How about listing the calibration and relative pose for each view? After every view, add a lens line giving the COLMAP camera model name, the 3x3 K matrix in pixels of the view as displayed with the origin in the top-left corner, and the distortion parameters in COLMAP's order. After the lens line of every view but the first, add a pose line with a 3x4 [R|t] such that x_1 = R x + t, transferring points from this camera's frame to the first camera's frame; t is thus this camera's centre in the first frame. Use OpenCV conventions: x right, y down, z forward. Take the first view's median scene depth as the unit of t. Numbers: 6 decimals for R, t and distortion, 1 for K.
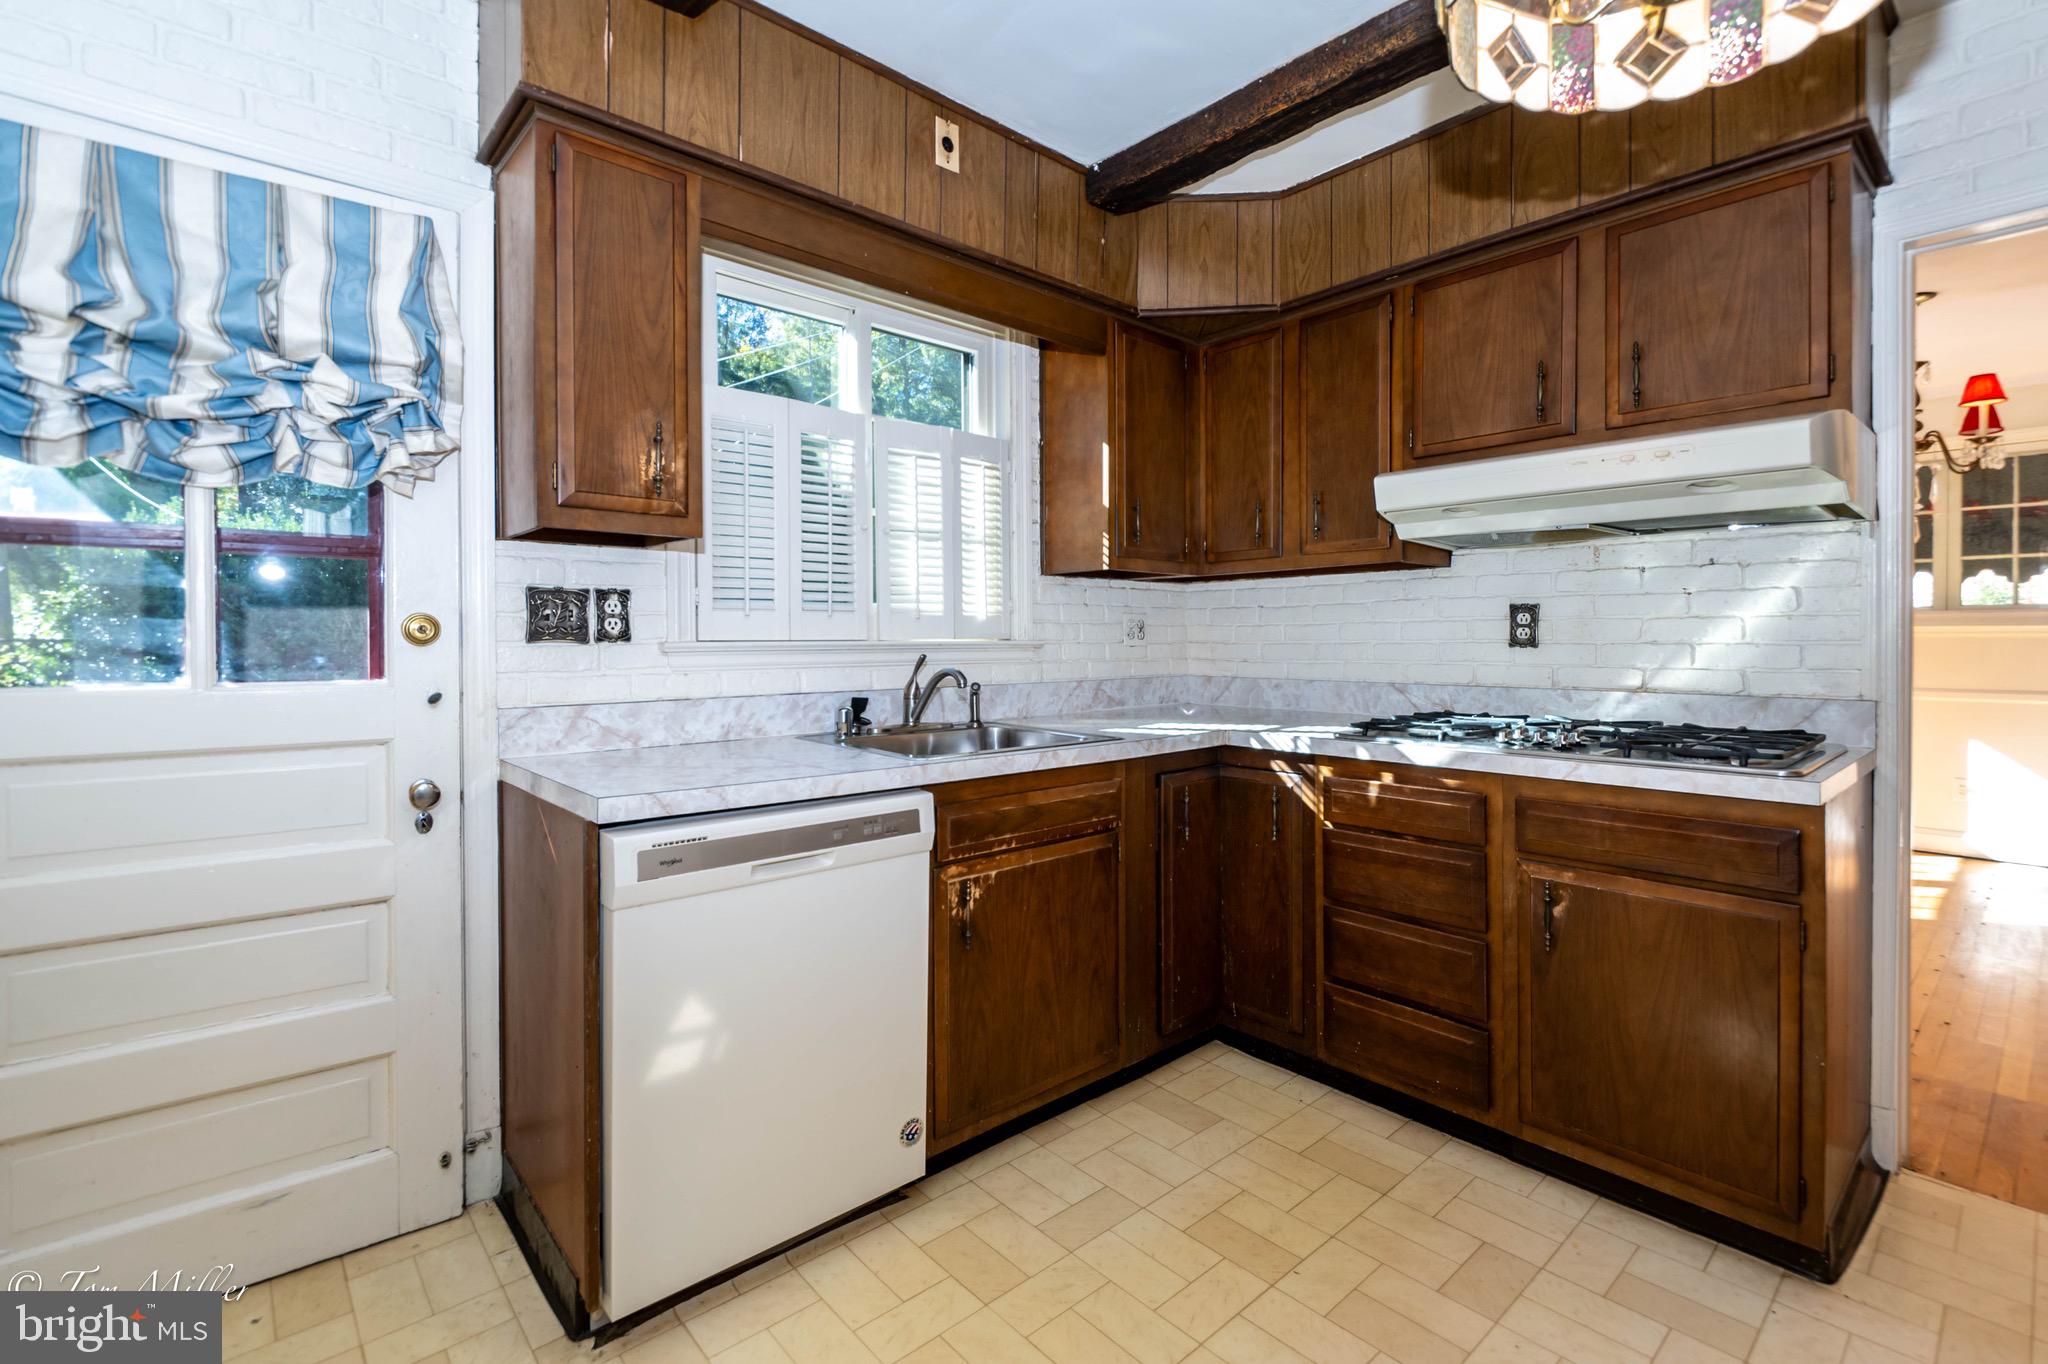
lens RADIAL K [[922.8, 0, 997.5], [0, 922.8, 639.9], [0, 0, 1]] dist [0.002604, -0.001610]
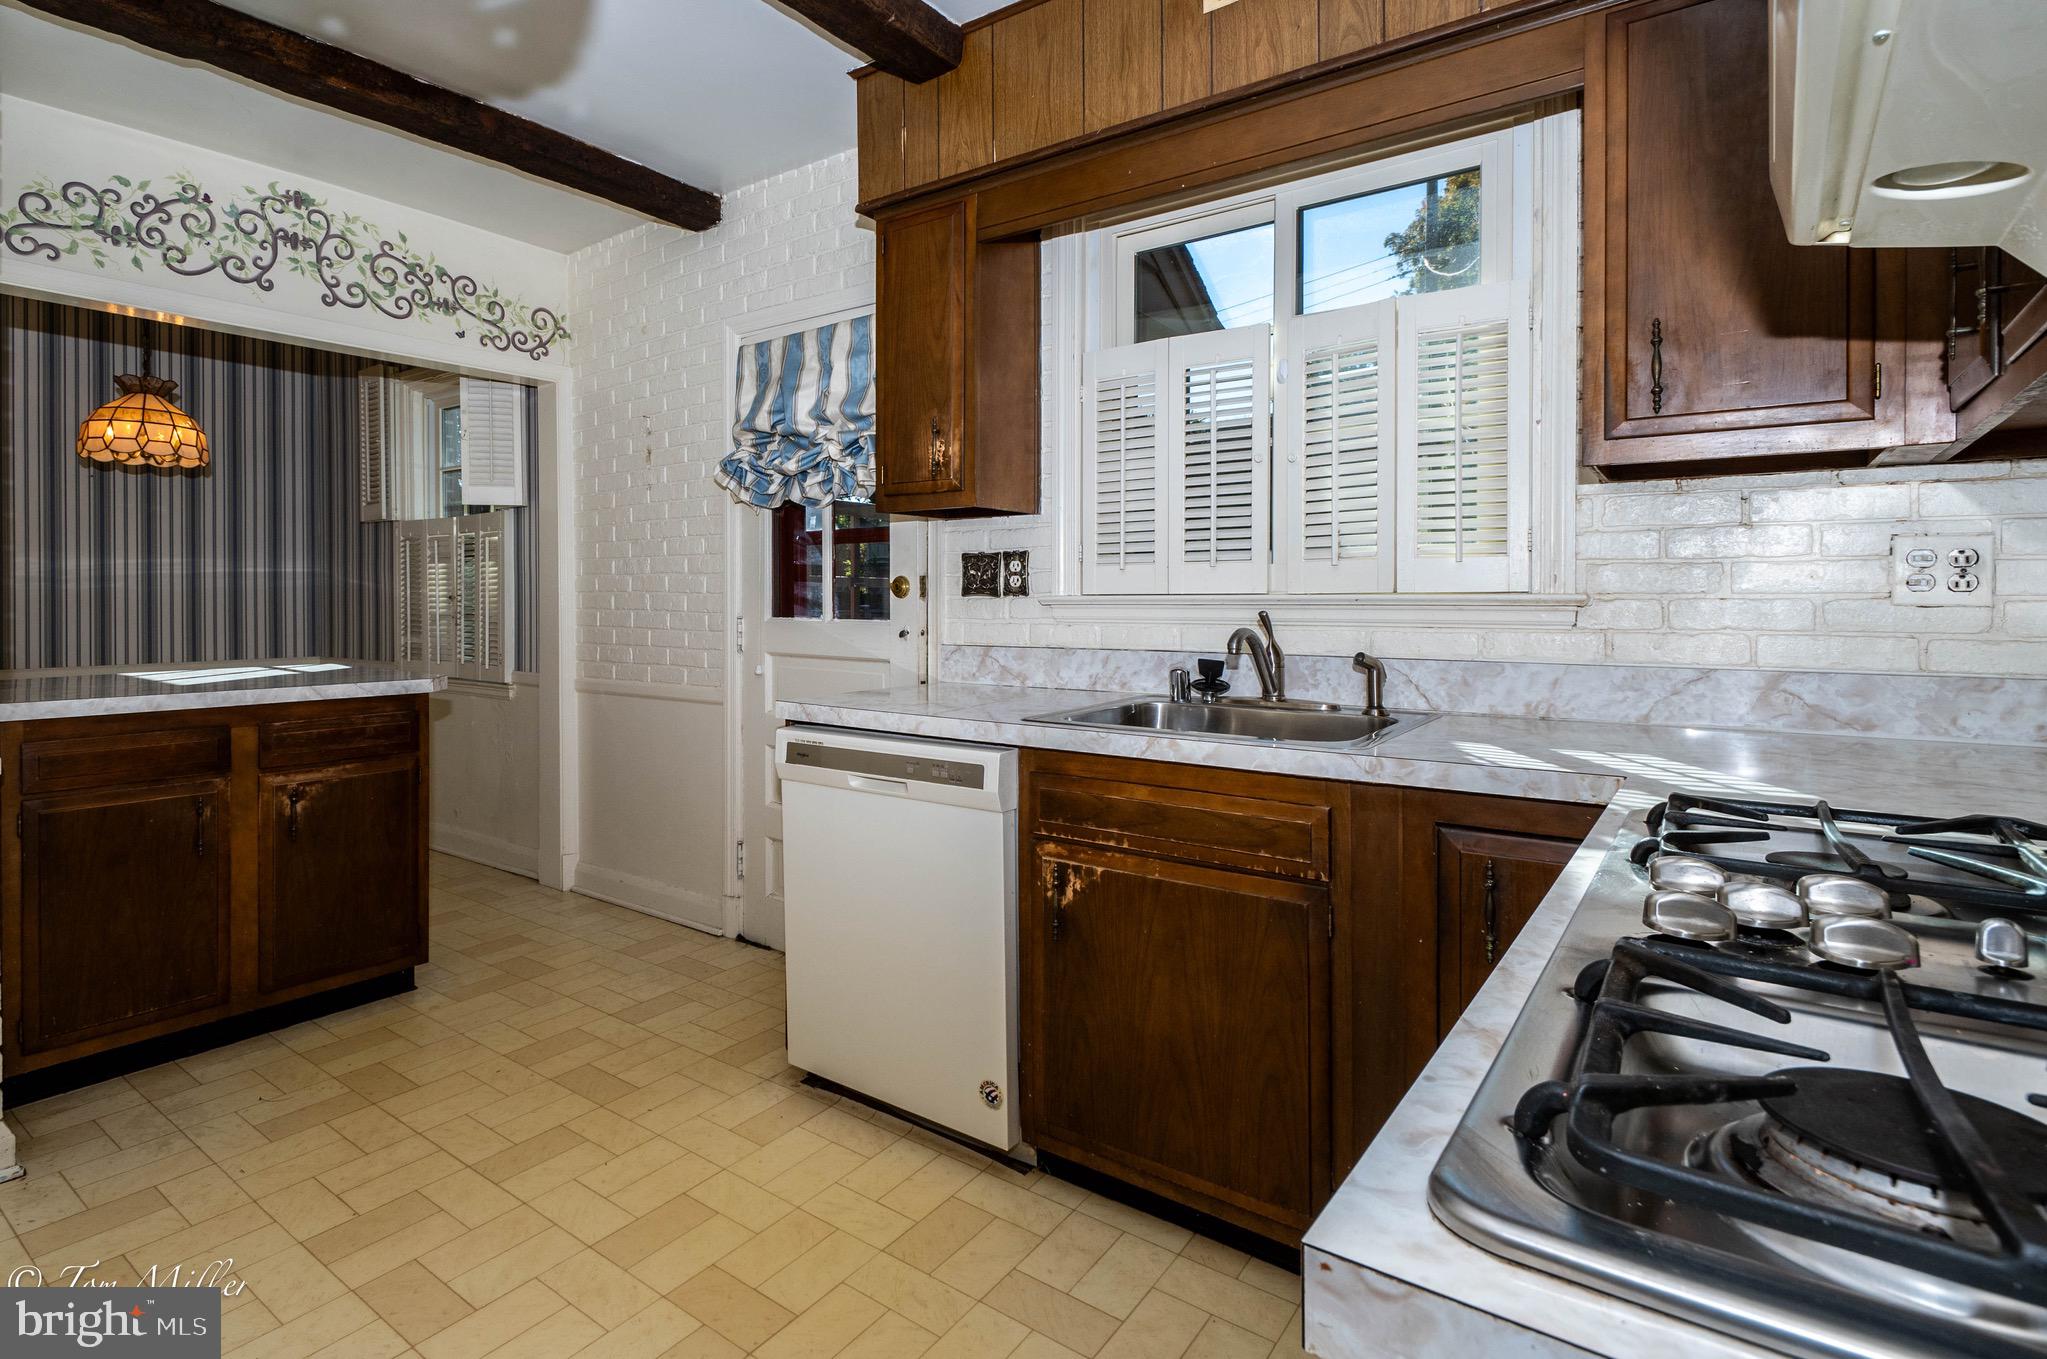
lens RADIAL K [[998.1, 0, 956.4], [0, 998.1, 593.1], [0, 0, 1]] dist [0.019808, -0.001984]
pose [[0.217570, 0.001738, -0.976043, 0.847806], [0.005036, 0.999983, 0.002903, -0.005072], [0.976032, -0.005547, 0.217557, 0.658910]]
